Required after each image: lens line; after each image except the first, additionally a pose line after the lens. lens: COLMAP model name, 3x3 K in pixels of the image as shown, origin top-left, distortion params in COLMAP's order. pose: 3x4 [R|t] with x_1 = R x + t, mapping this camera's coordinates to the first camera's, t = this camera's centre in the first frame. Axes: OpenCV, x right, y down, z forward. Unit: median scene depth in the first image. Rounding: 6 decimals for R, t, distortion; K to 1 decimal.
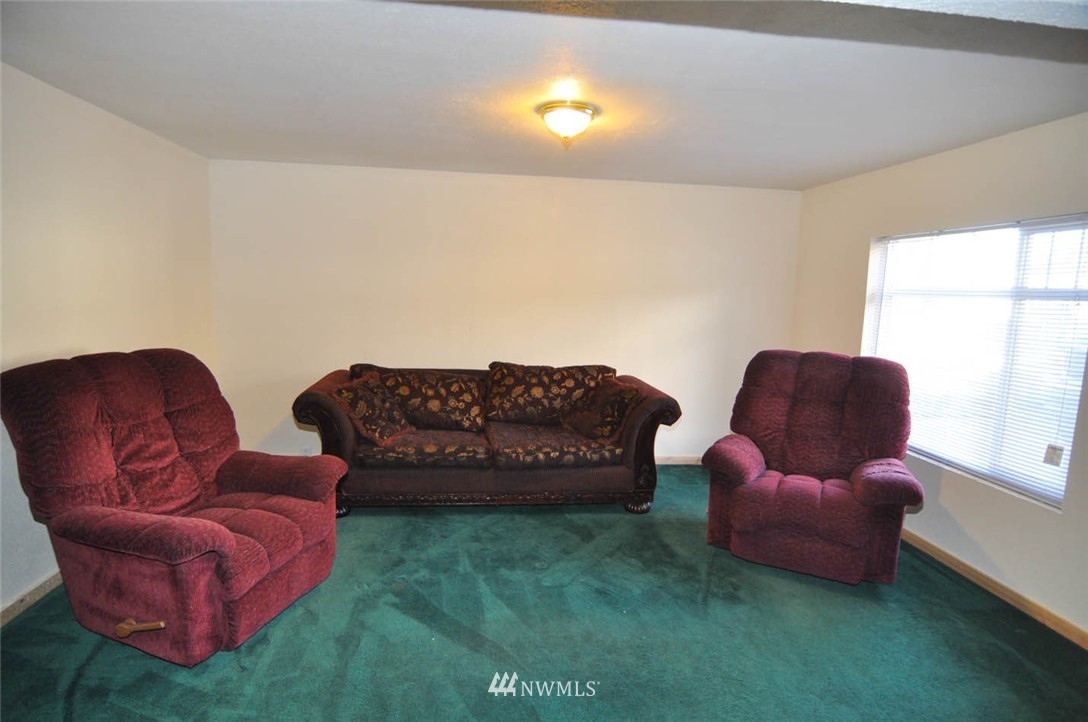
lens RADIAL K [[580.3, 0, 531.2], [0, 580.3, 377.1], [0, 0, 1]] dist [-0.001236, -0.001418]
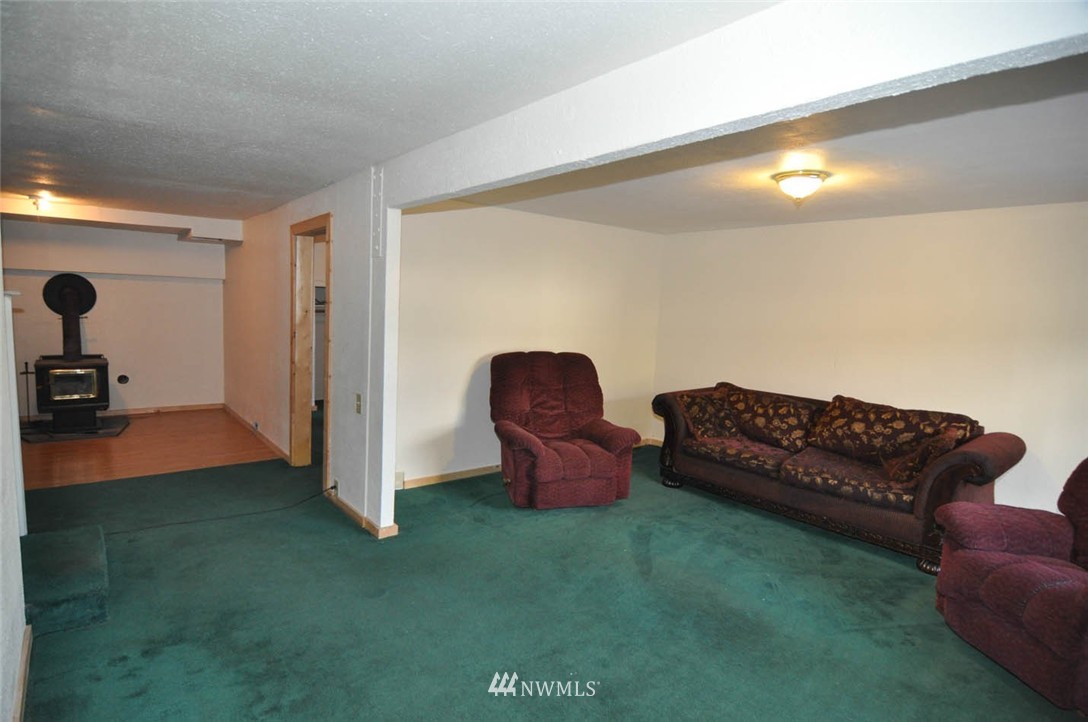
lens RADIAL K [[580.3, 0, 531.2], [0, 580.3, 377.1], [0, 0, 1]] dist [-0.001236, -0.001418]
pose [[0.536964, 0.097529, -0.837949, 0.603878], [-0.153868, 0.987956, 0.016389, 0.011590], [0.829454, 0.120133, 0.545503, -0.054635]]
